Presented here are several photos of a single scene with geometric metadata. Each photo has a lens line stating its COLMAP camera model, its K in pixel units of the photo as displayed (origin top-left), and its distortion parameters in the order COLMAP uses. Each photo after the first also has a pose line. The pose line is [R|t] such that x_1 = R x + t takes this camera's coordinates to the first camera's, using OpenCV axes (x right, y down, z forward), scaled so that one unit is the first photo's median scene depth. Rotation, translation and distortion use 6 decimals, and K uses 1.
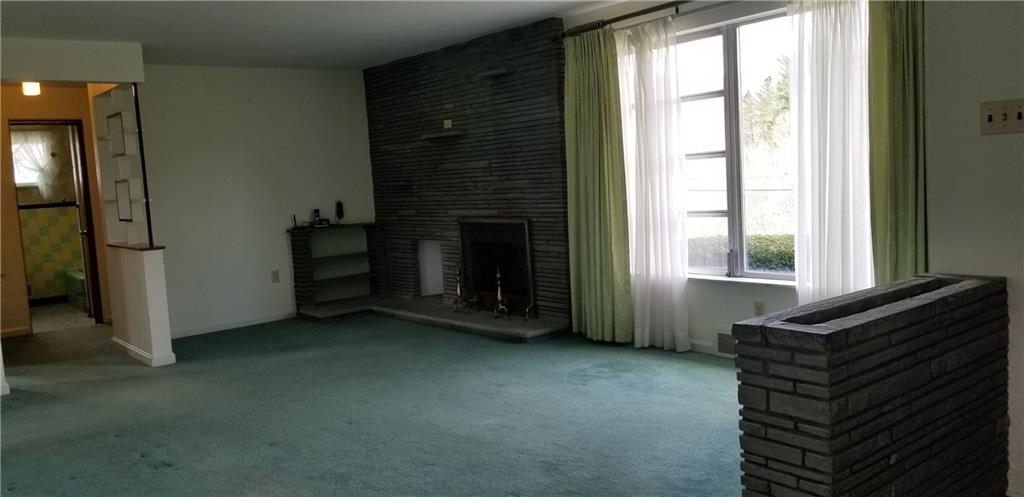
lens RADIAL K [[790.1, 0, 512.0], [0, 790.1, 248.5], [0, 0, 1]] dist [0.095363, -0.109223]
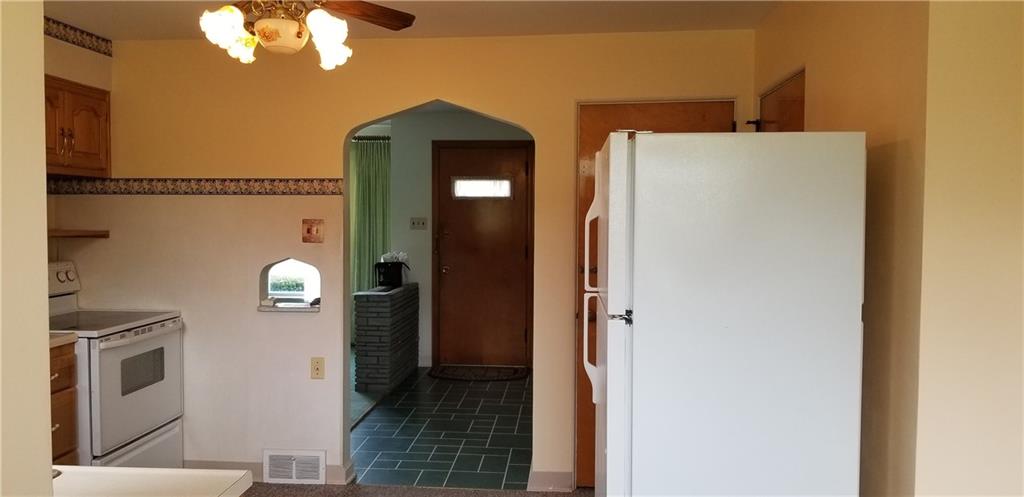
lens RADIAL K [[790.1, 0, 512.0], [0, 790.1, 248.5], [0, 0, 1]] dist [0.095363, -0.109223]
pose [[0.683374, 0.035644, 0.729198, -1.391332], [0.021964, 0.997352, -0.069335, 0.140371], [-0.729738, 0.063398, 0.680781, -1.300483]]
